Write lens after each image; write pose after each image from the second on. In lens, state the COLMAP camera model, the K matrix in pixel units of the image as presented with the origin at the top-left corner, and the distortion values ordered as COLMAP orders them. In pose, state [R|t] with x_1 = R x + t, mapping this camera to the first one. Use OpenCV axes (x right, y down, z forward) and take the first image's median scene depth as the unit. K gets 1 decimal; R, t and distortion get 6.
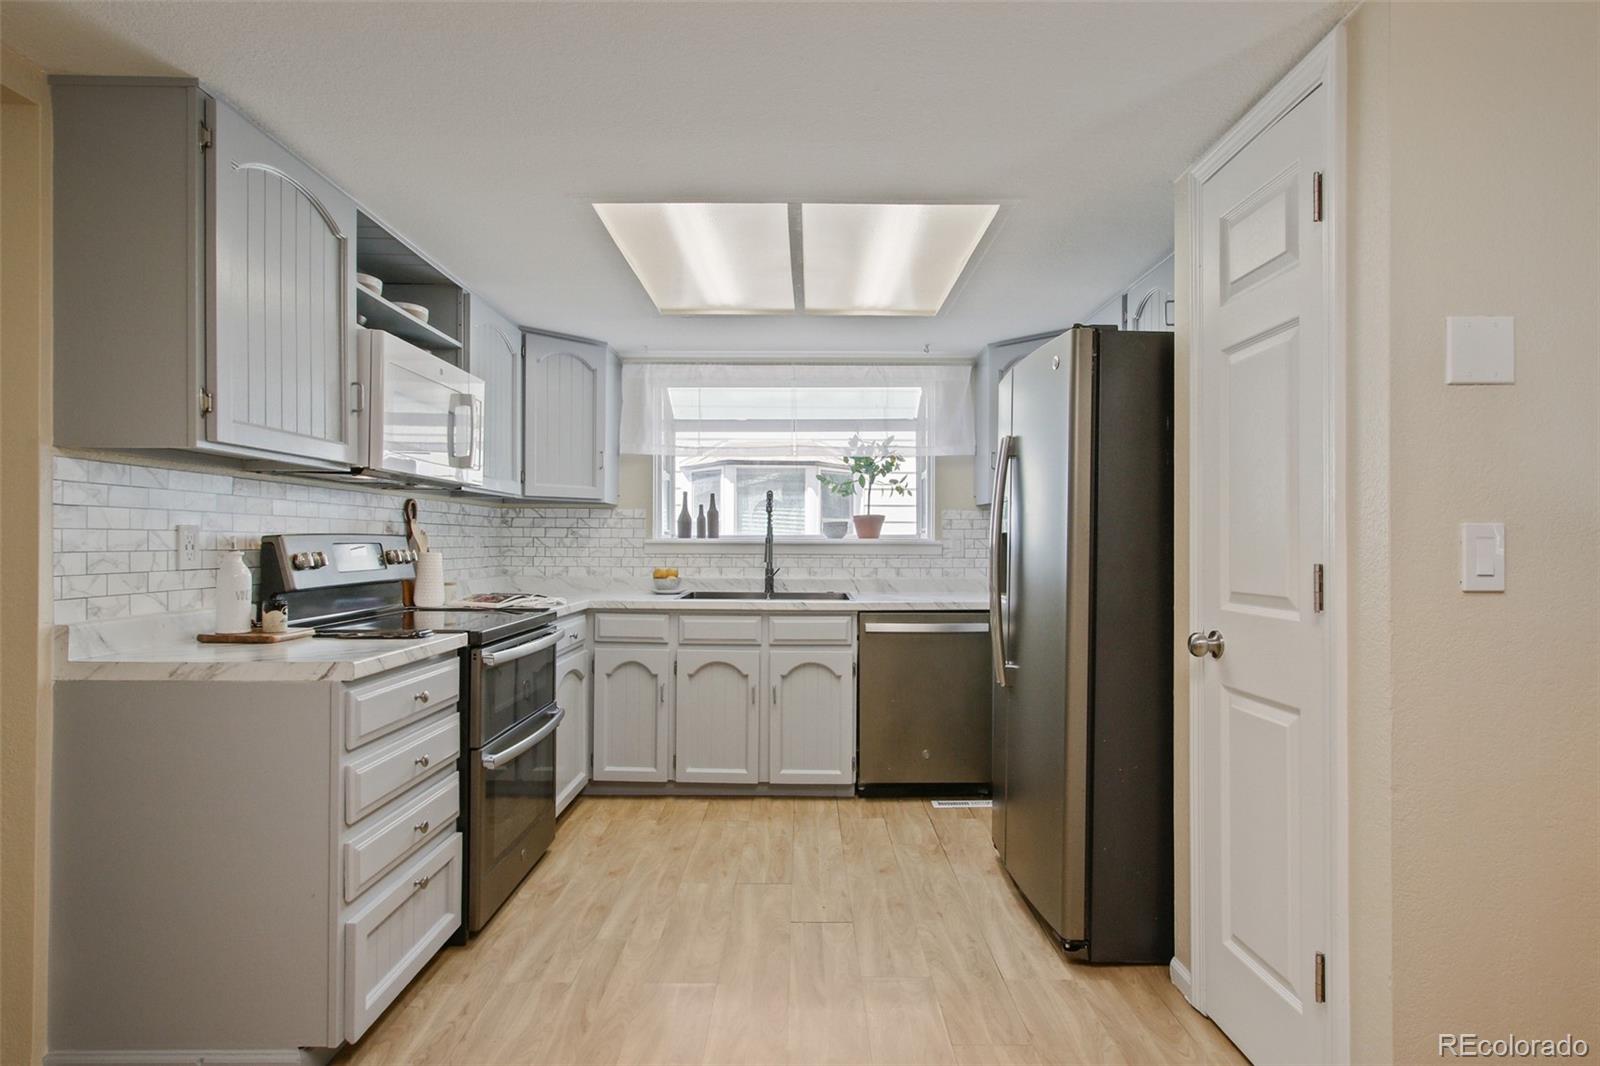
lens RADIAL K [[847.7, 0, 801.6], [0, 847.7, 536.0], [0, 0, 1]] dist [0.000799, 0.002004]
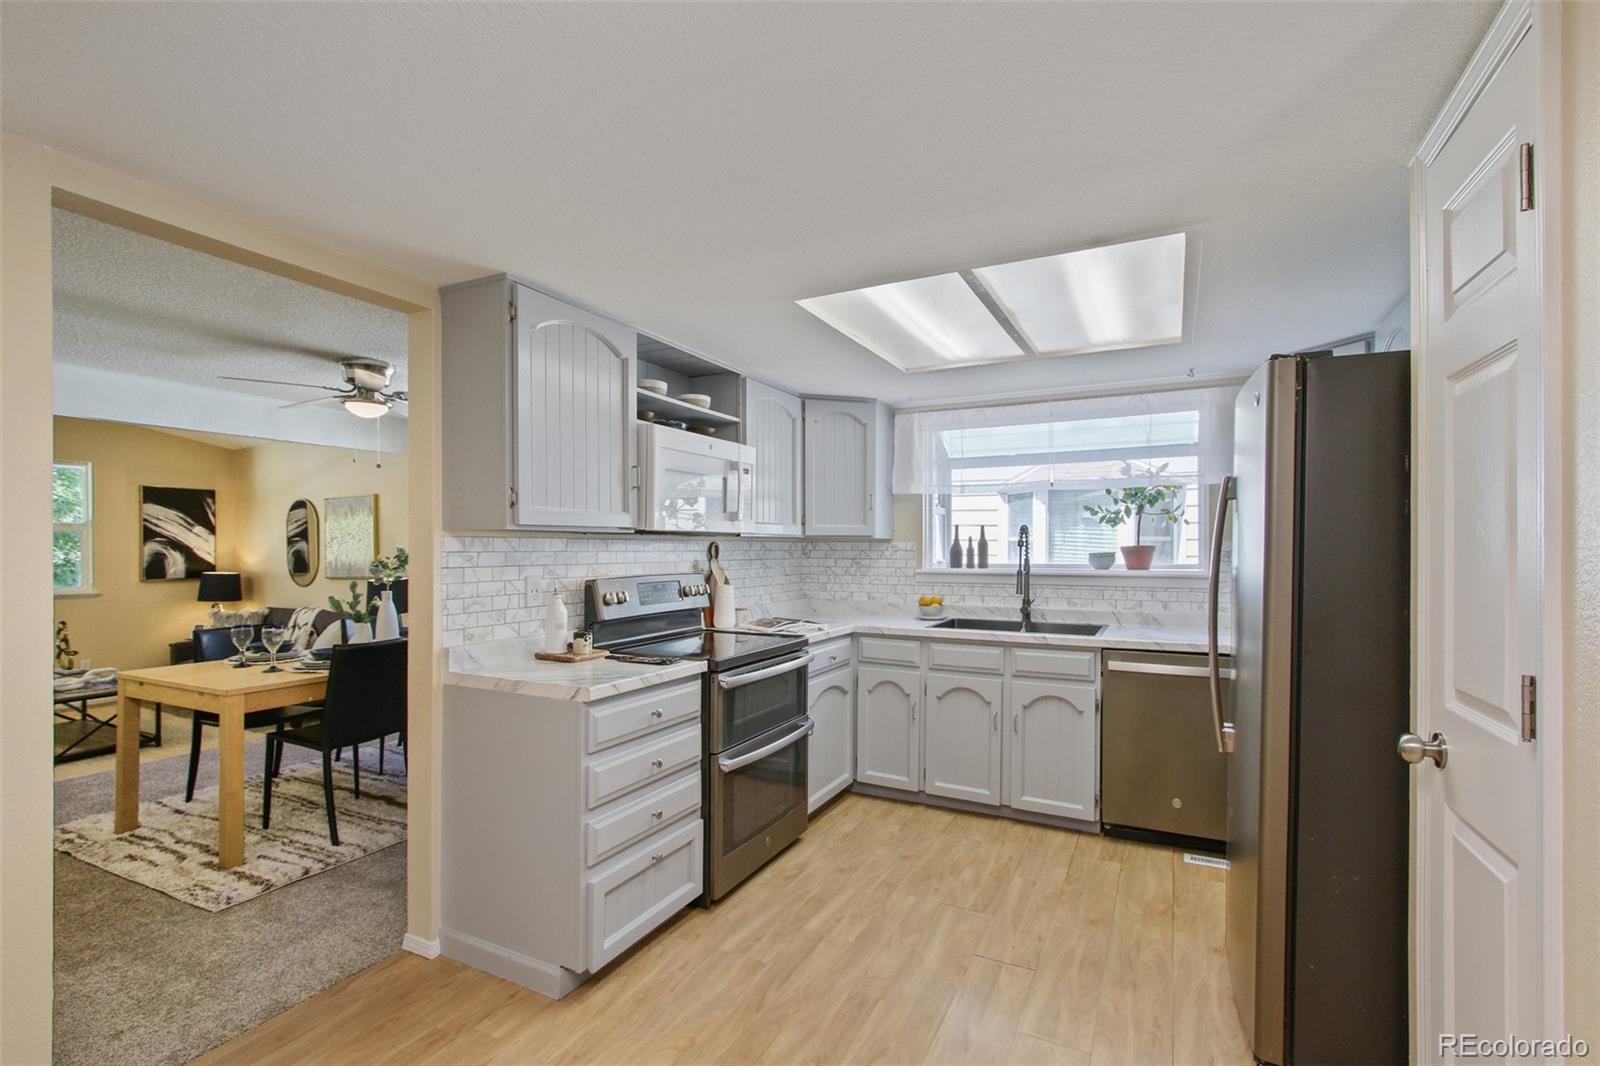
lens RADIAL K [[747.7, 0, 800.8], [0, 747.7, 538.9], [0, 0, 1]] dist [0.001410, 0.001086]
pose [[0.883479, -0.009417, -0.468377, 0.221105], [0.010808, 0.999942, 0.000281, -0.057644], [0.468347, -0.005310, 0.883529, 0.078940]]
